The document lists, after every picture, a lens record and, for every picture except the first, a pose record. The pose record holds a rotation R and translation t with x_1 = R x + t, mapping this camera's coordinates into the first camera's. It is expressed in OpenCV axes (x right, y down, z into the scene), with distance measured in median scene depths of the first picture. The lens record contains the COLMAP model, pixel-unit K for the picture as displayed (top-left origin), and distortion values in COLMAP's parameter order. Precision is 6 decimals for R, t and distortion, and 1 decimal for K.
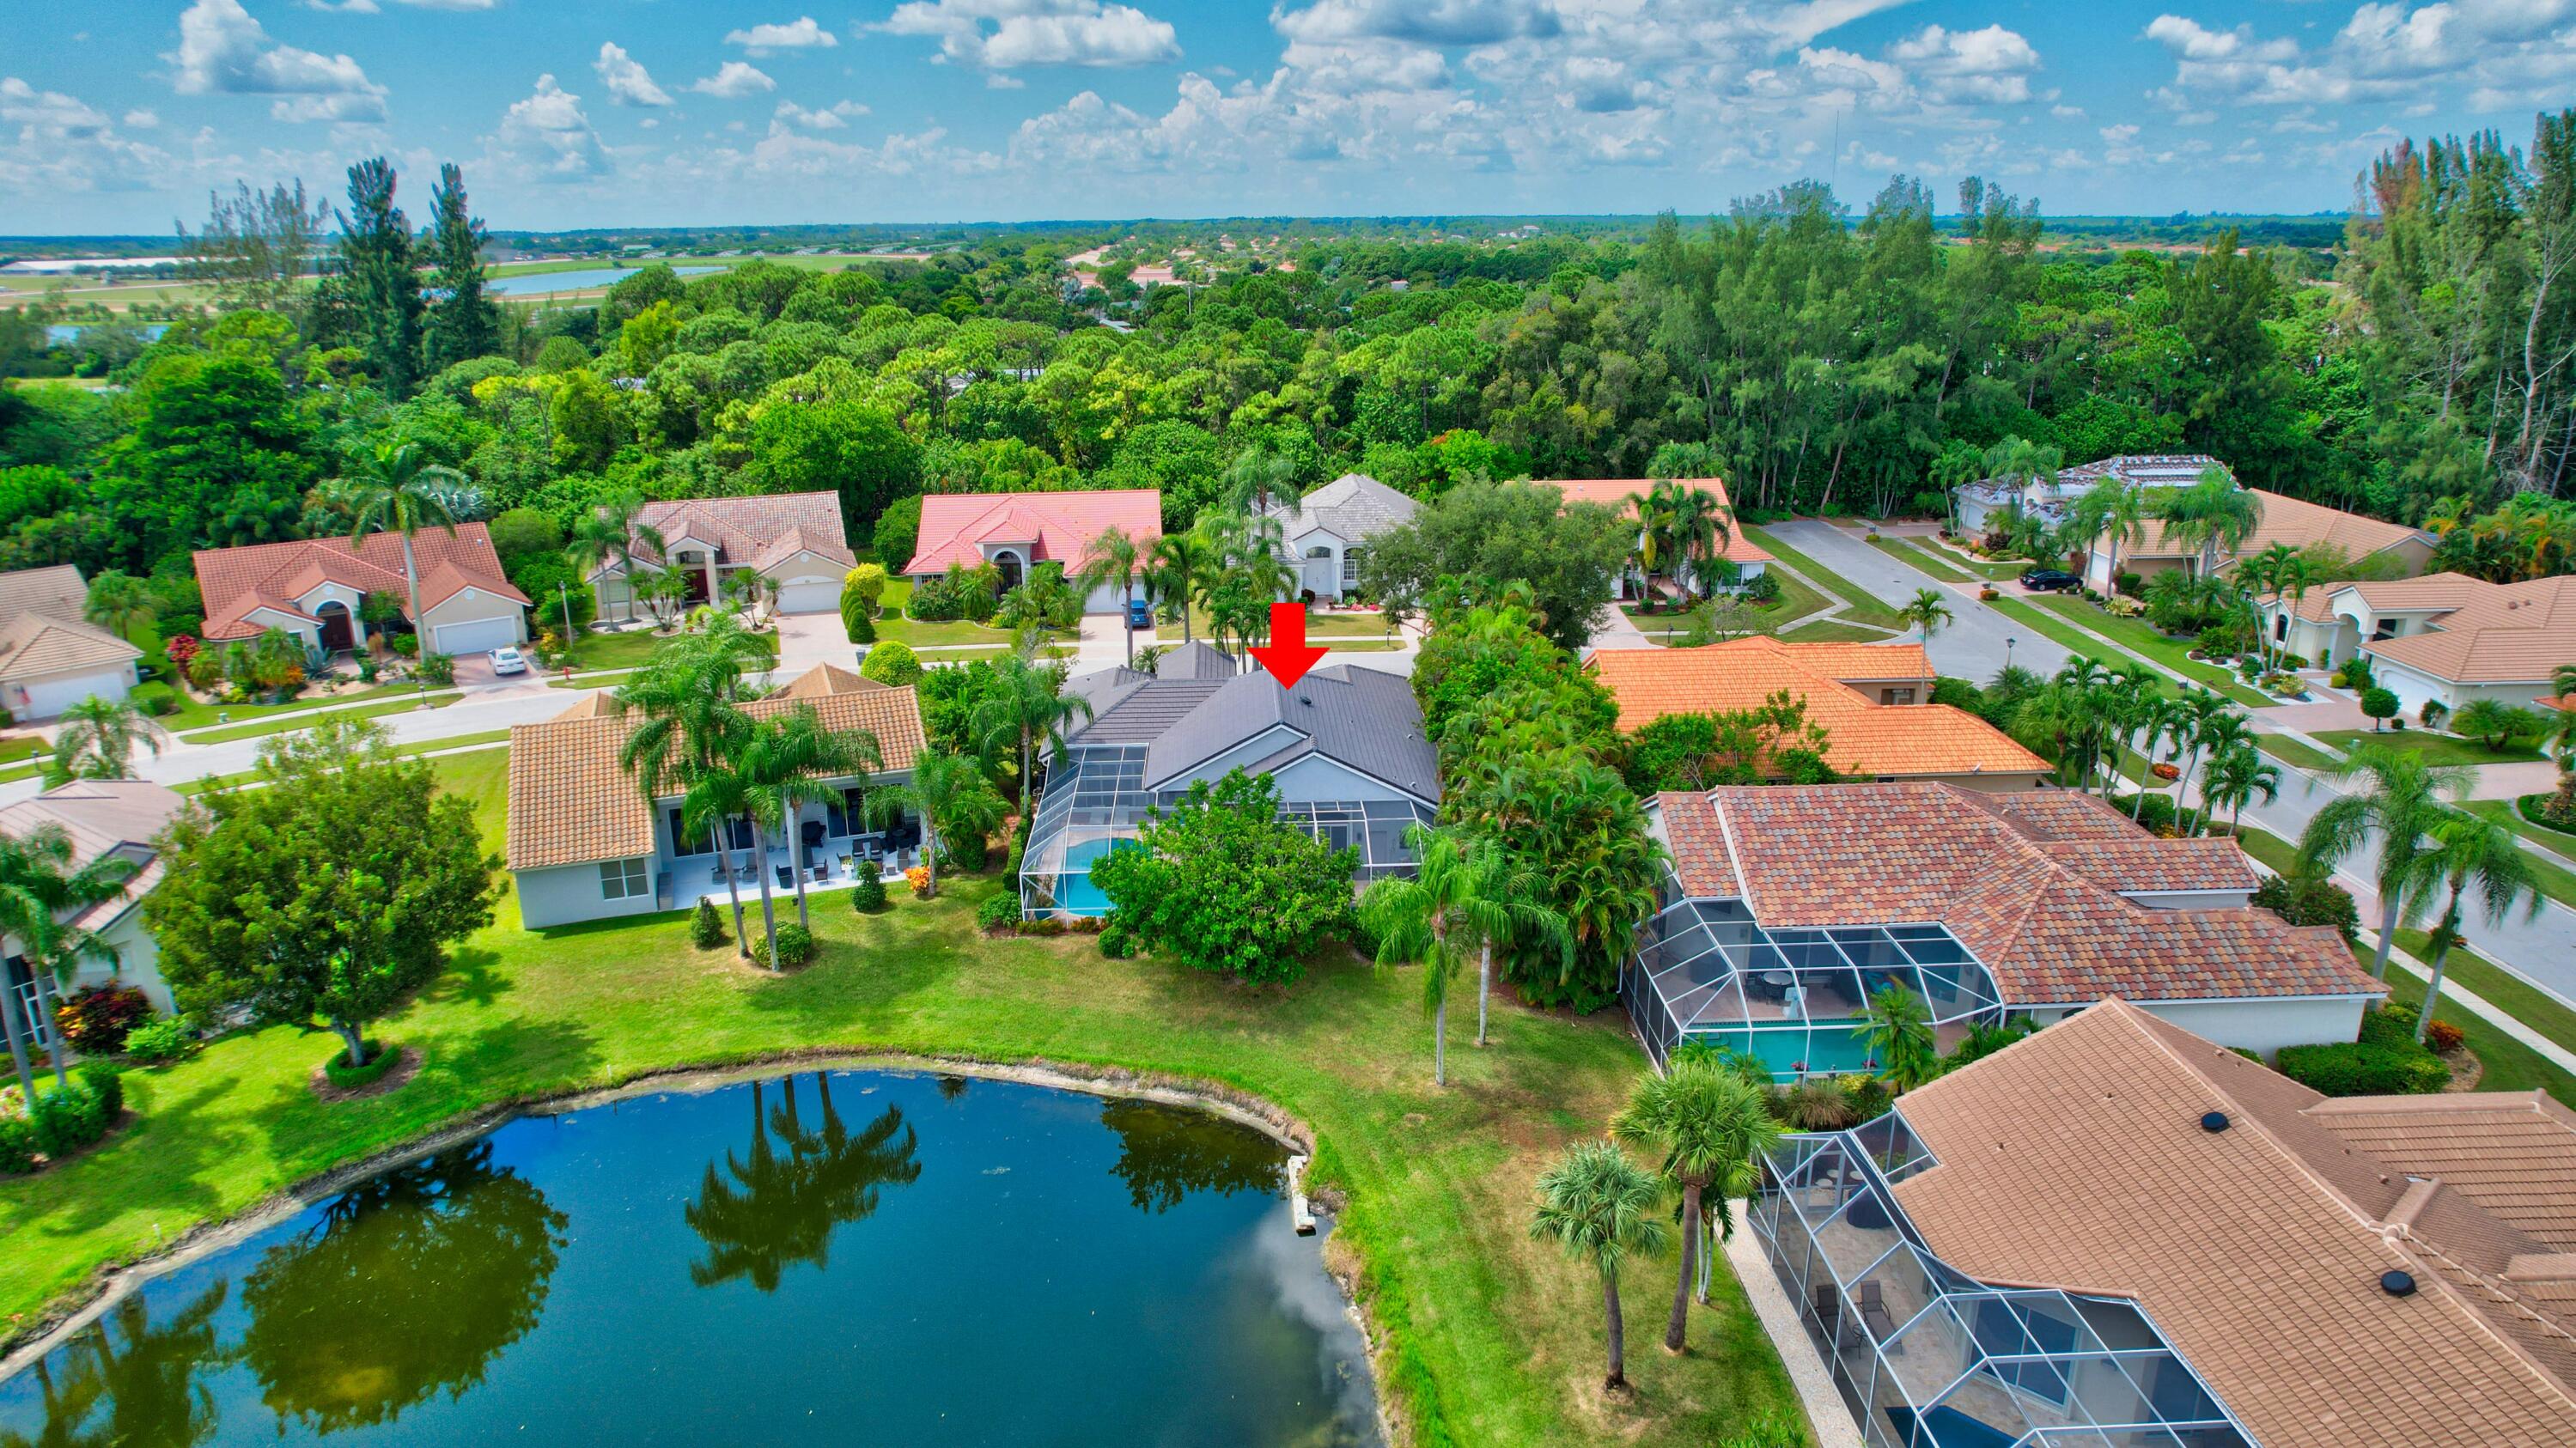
lens RADIAL K [[1630.8, 0, 1290.1], [0, 1630.8, 770.4], [0, 0, 1]] dist [-0.084288, 0.079726]
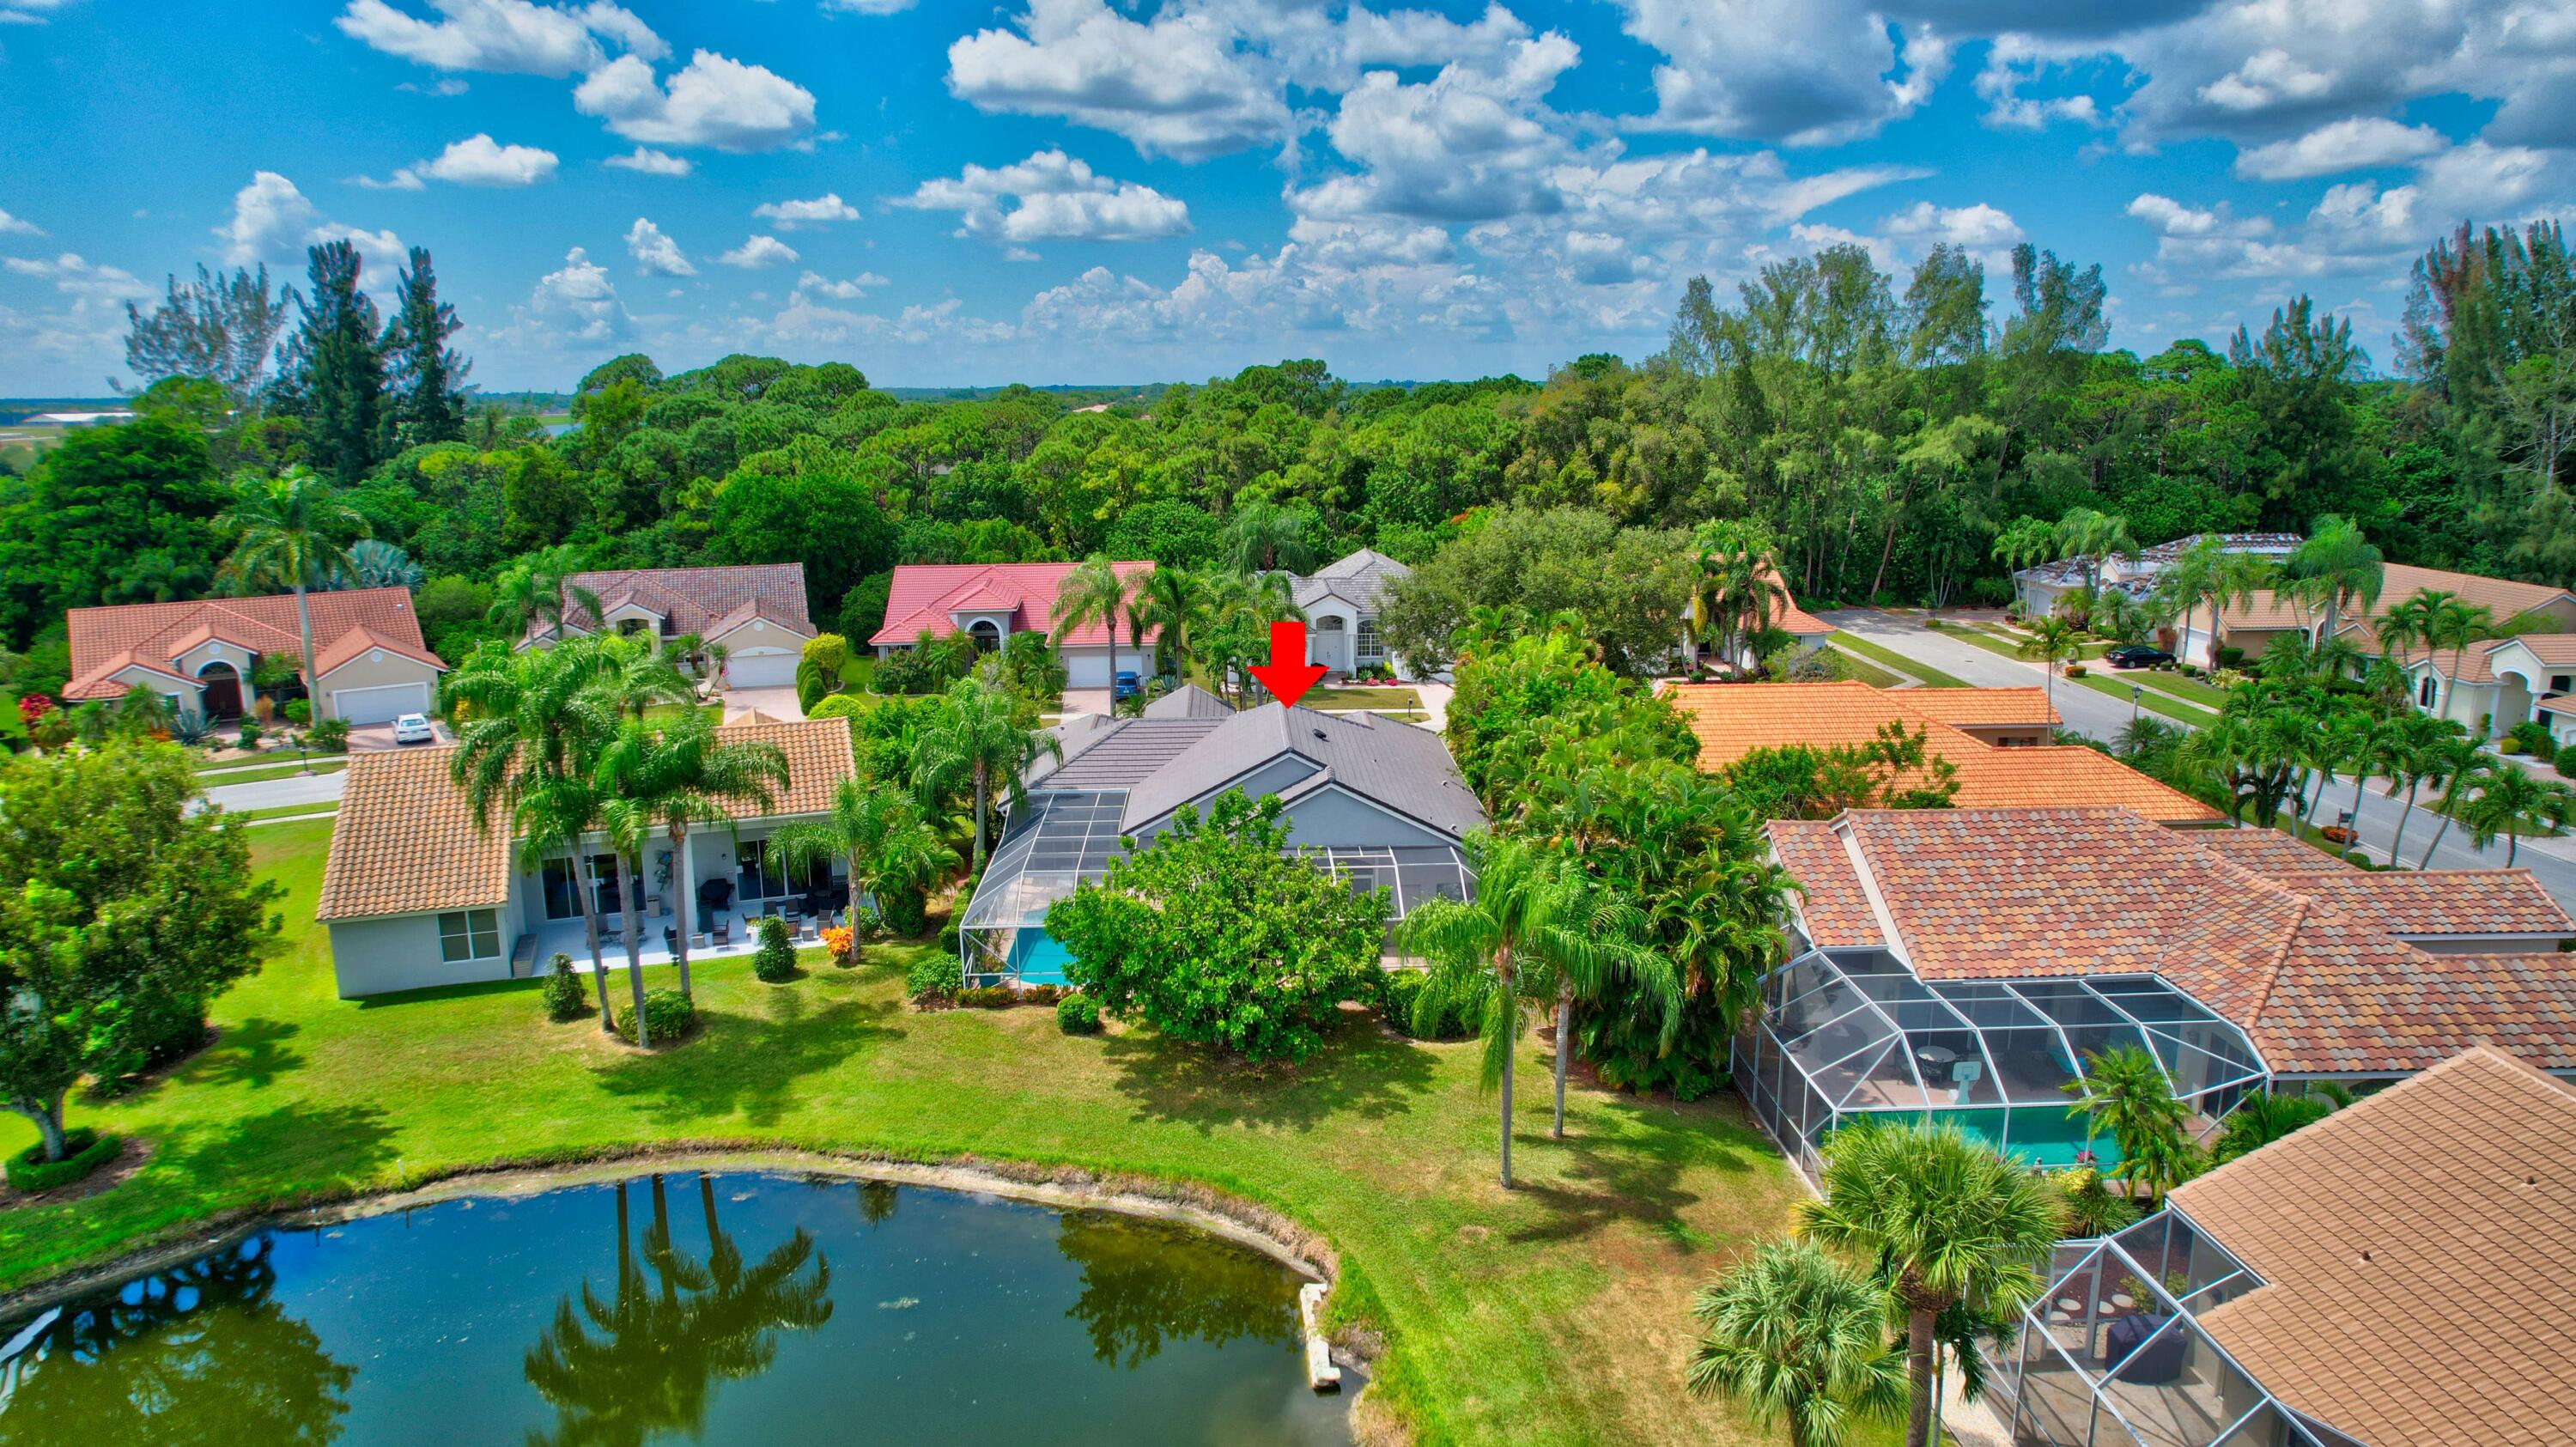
lens RADIAL K [[1631.0, 0, 1290.1], [0, 1631.0, 769.9], [0, 0, 1]] dist [-0.084288, 0.079726]
pose [[0.999995, 0.001669, -0.002793, -0.002220], [-0.001935, 0.995190, -0.097945, 0.041199], [0.002616, 0.097950, 0.995188, 0.132493]]
